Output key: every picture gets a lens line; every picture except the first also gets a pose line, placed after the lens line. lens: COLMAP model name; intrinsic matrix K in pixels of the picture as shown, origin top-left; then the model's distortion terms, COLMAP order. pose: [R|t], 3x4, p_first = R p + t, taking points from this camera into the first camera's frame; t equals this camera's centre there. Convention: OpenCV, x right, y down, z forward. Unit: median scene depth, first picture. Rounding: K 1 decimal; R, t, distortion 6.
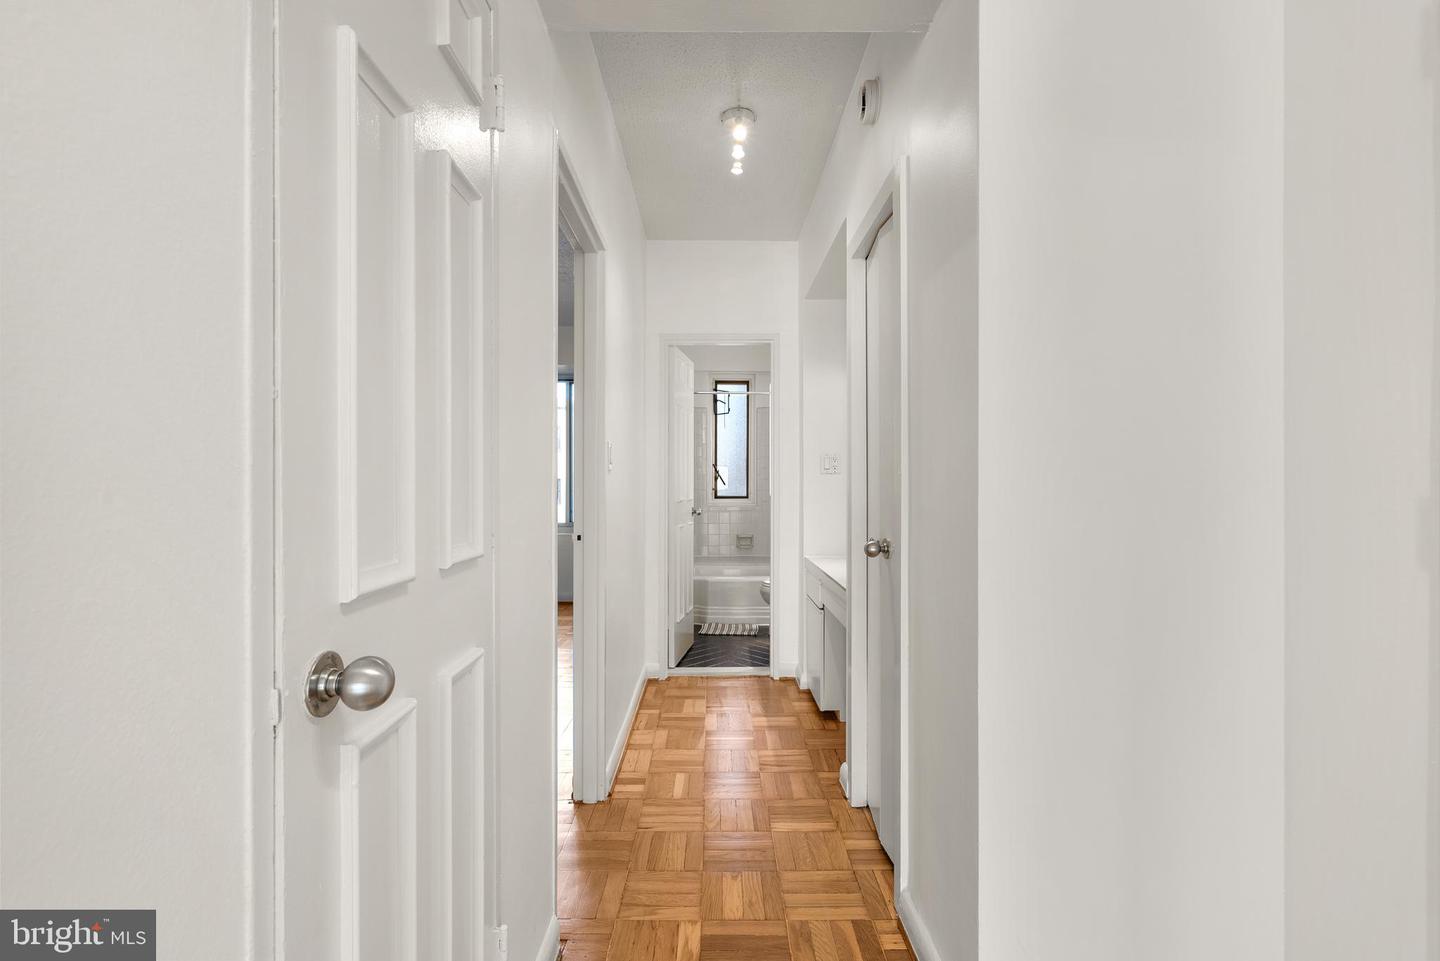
lens RADIAL K [[671.0, 0, 723.9], [0, 671.0, 482.3], [0, 0, 1]] dist [-0.005737, 0.004192]
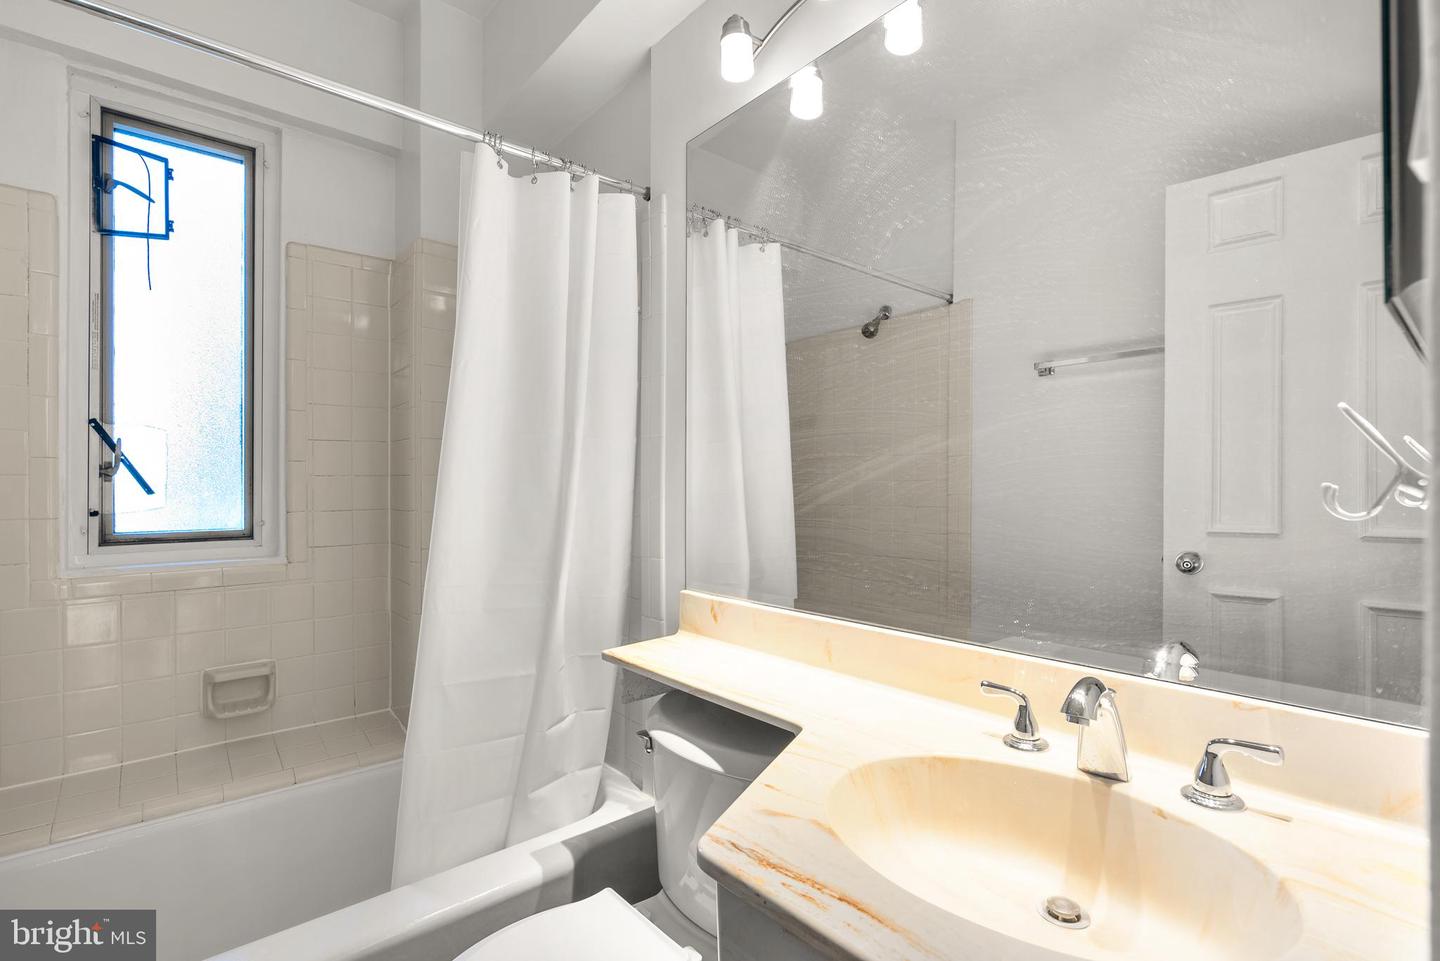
lens RADIAL K [[671.0, 0, 719.1], [0, 671.0, 481.1], [0, 0, 1]] dist [-0.005737, 0.004192]
pose [[0.770299, 0.002182, 0.637679, 0.006397], [0.001708, 0.999983, -0.005486, -0.000173], [-0.637680, 0.005315, 0.770283, 0.645165]]
